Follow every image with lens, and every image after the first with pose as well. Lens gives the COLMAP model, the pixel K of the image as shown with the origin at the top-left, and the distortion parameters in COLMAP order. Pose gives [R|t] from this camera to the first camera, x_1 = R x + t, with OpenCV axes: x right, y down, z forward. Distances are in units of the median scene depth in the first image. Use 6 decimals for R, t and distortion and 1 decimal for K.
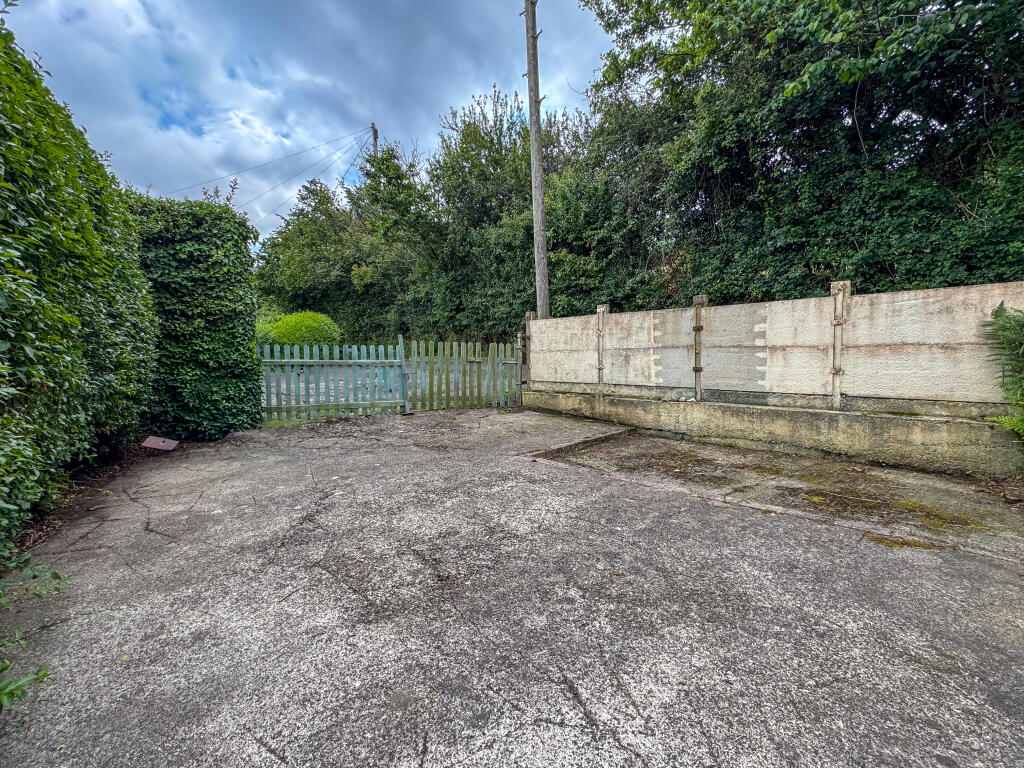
lens RADIAL K [[459.3, 0, 513.6], [0, 459.3, 384.5], [0, 0, 1]] dist [-0.004885, -0.000474]
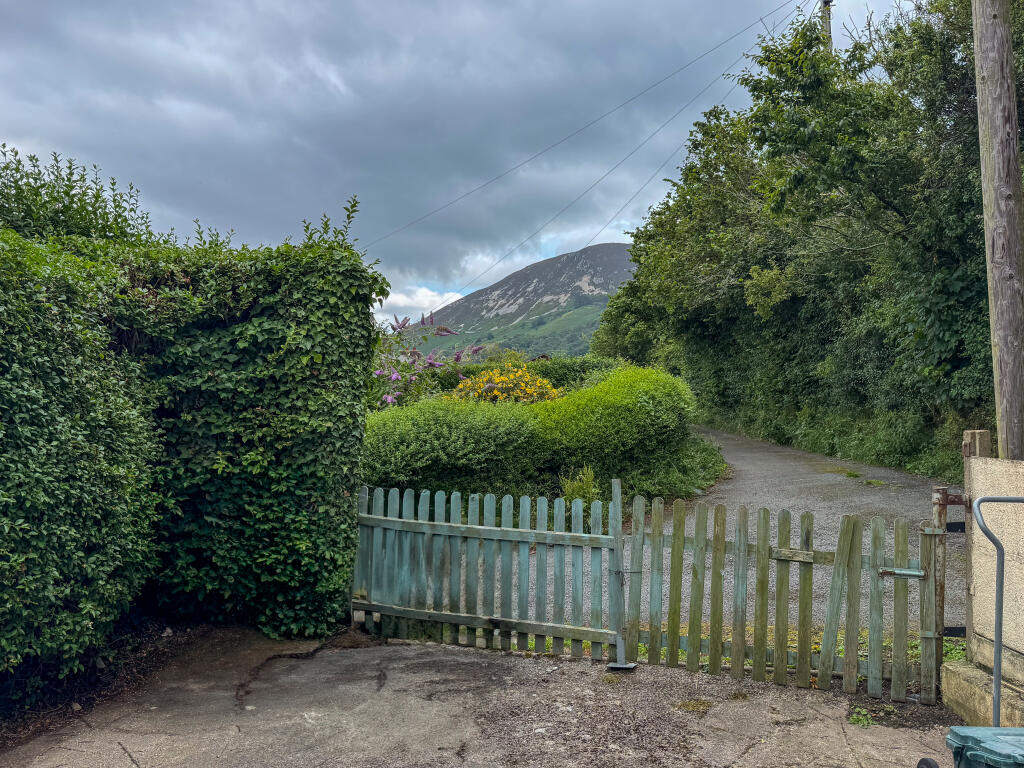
lens RADIAL K [[883.2, 0, 512.1], [0, 883.2, 384.5], [0, 0, 1]] dist [0.024791, 0.001635]
pose [[0.735353, 0.008565, -0.677630, 0.252056], [-0.063946, 0.996336, -0.056800, -0.143973], [0.674660, 0.085100, 0.733206, 0.304538]]
